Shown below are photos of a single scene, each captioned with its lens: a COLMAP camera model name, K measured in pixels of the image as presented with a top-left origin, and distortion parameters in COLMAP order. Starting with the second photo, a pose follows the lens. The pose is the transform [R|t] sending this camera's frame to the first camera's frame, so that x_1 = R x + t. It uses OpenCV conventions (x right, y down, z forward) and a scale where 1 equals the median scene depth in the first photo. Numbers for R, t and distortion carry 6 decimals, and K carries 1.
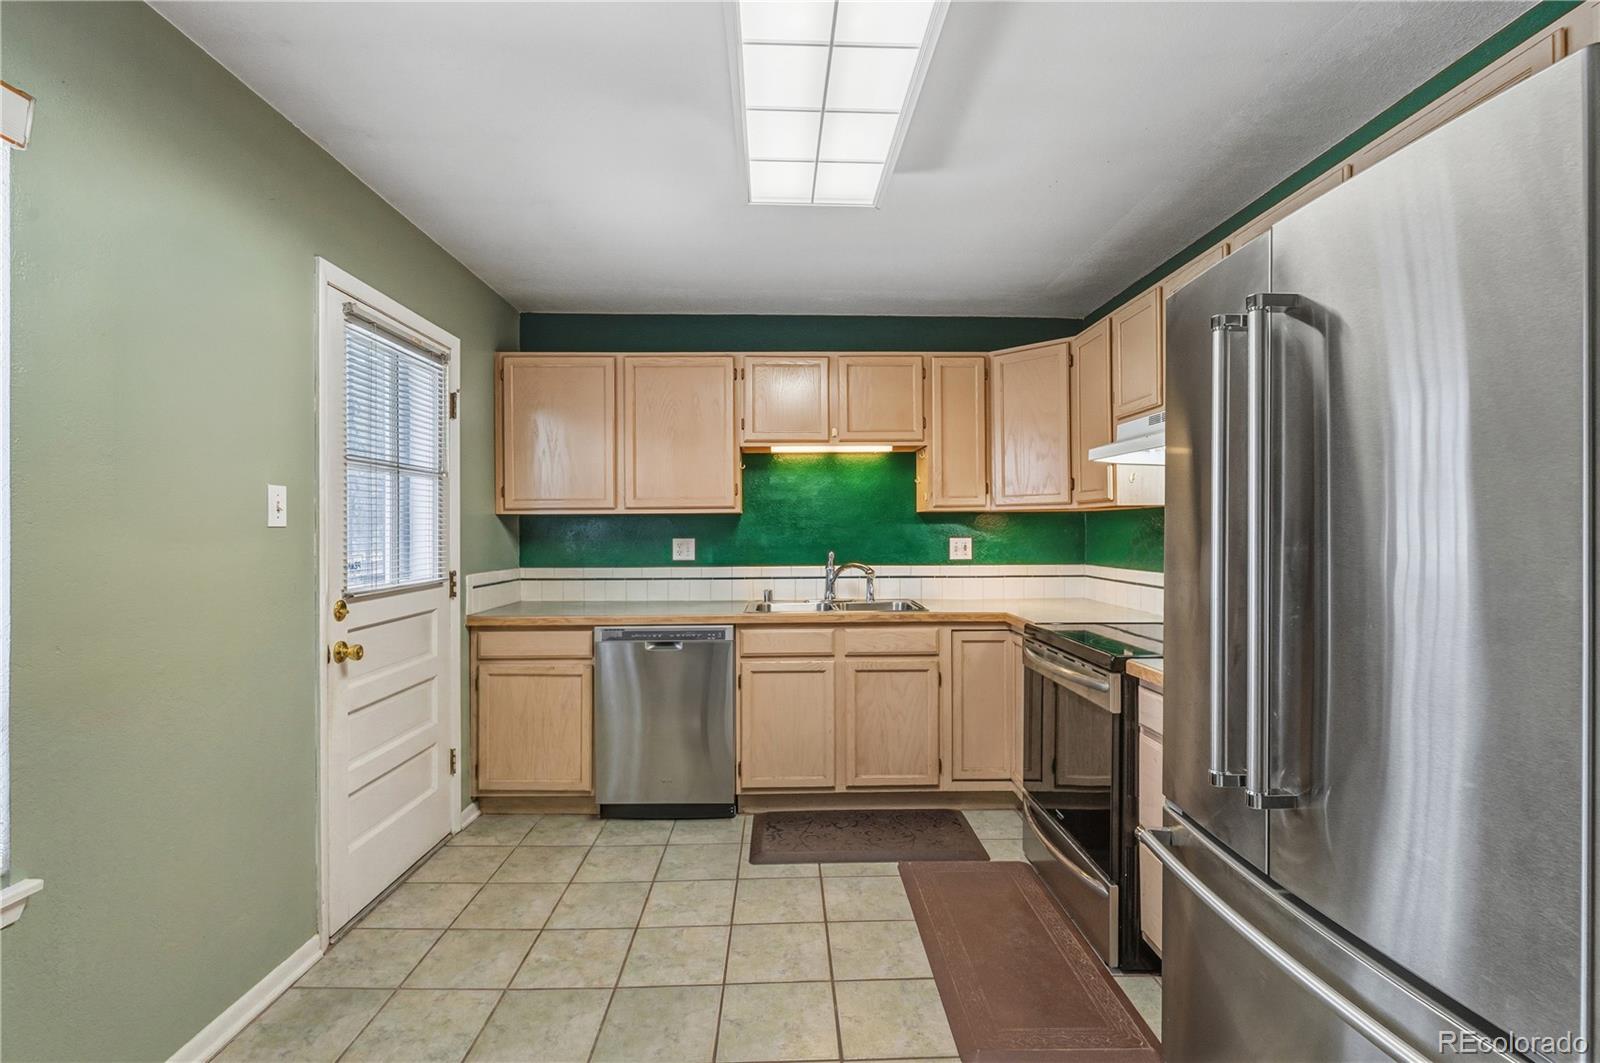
lens RADIAL K [[726.0, 0, 803.3], [0, 726.0, 530.2], [0, 0, 1]] dist [0.001031, 0.001188]
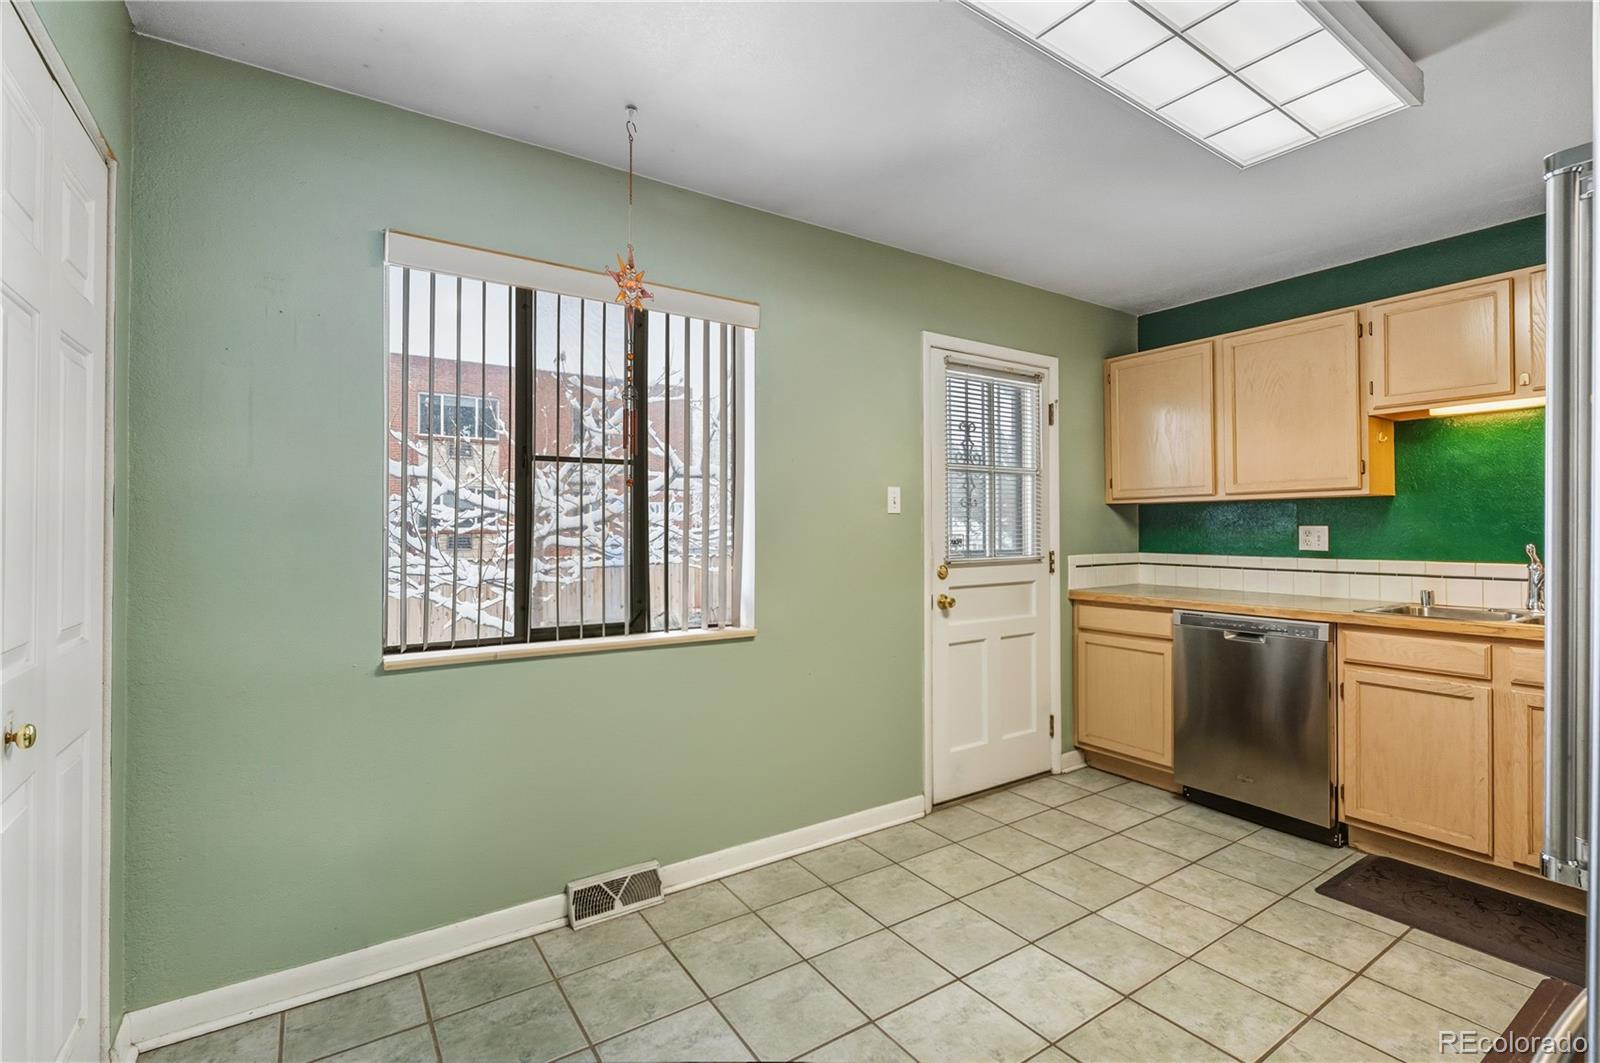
lens RADIAL K [[726.0, 0, 804.3], [0, 726.0, 520.7], [0, 0, 1]] dist [0.001031, 0.001188]
pose [[0.544012, -0.006188, -0.839055, 0.288704], [0.000226, 0.999974, -0.007229, 0.013571], [0.839078, 0.003743, 0.543999, -0.002085]]
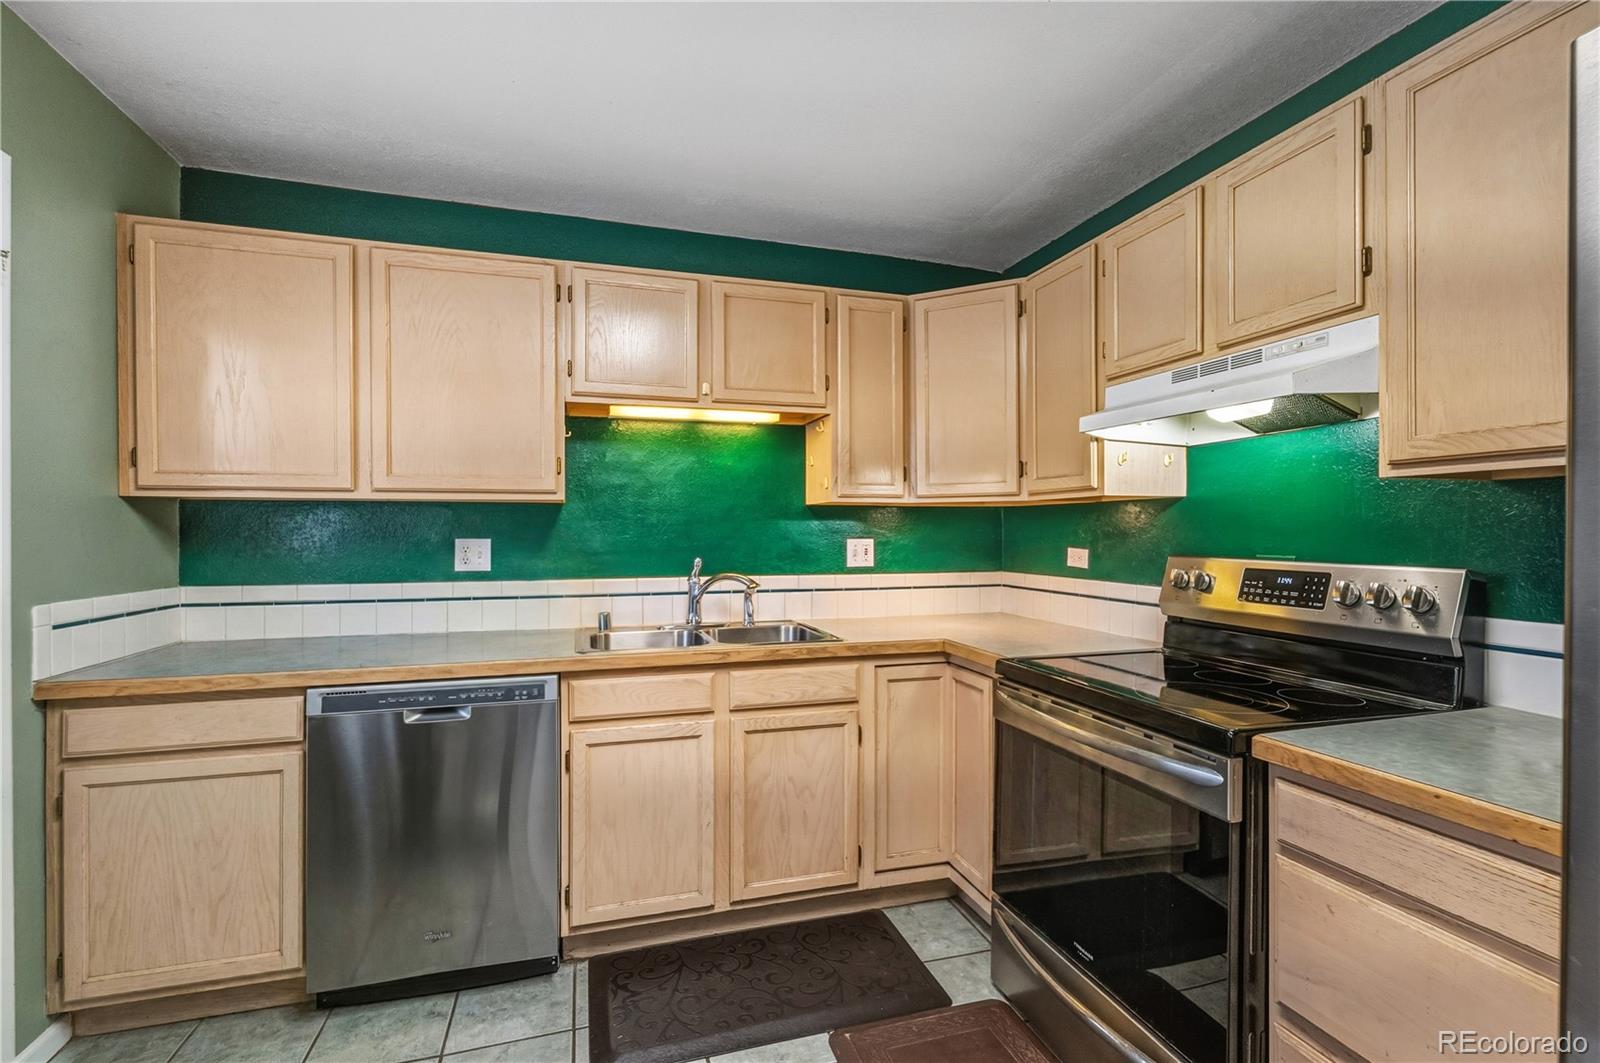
lens RADIAL K [[726.0, 0, 805.4], [0, 726.0, 534.1], [0, 0, 1]] dist [0.001031, 0.001188]
pose [[0.963727, 0.003765, 0.266863, -0.056986], [-0.004655, 0.999986, 0.002704, 0.004502], [-0.266849, -0.003848, 0.963731, 0.324504]]
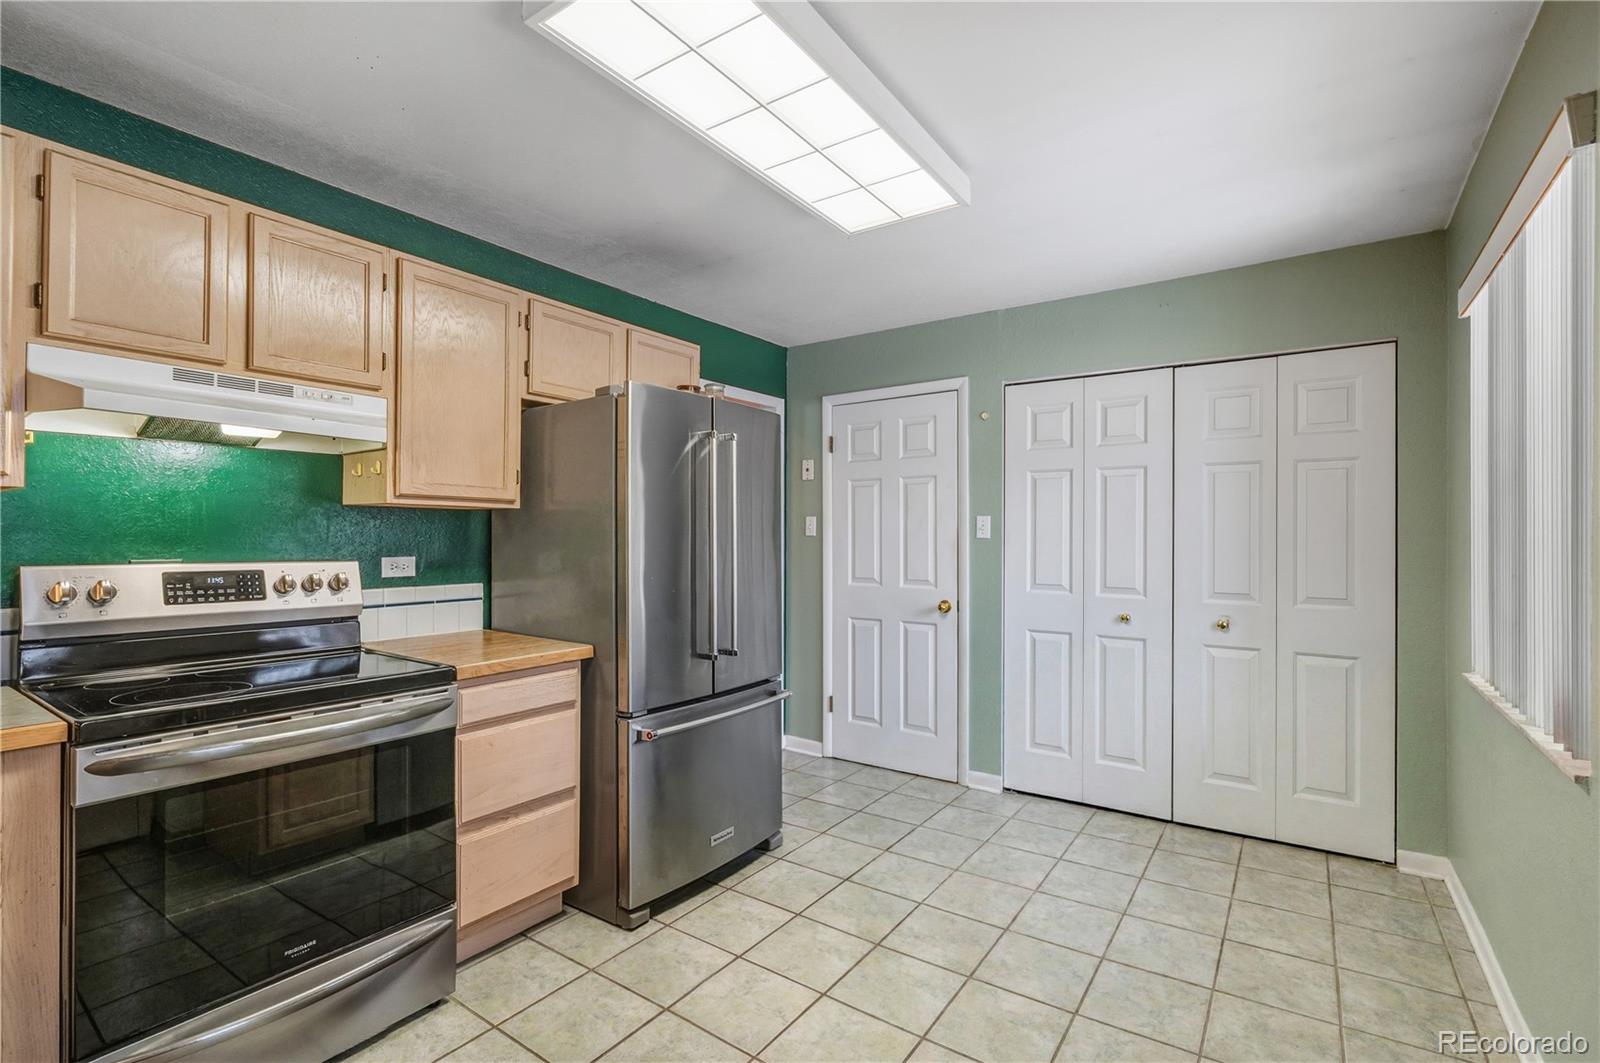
lens RADIAL K [[726.0, 0, 802.4], [0, 726.0, 533.5], [0, 0, 1]] dist [0.001031, 0.001188]
pose [[-0.800514, 0.001886, 0.599311, -0.587782], [-0.003774, 0.999959, -0.008188, 0.001814], [-0.599302, -0.008817, -0.800474, 1.565981]]
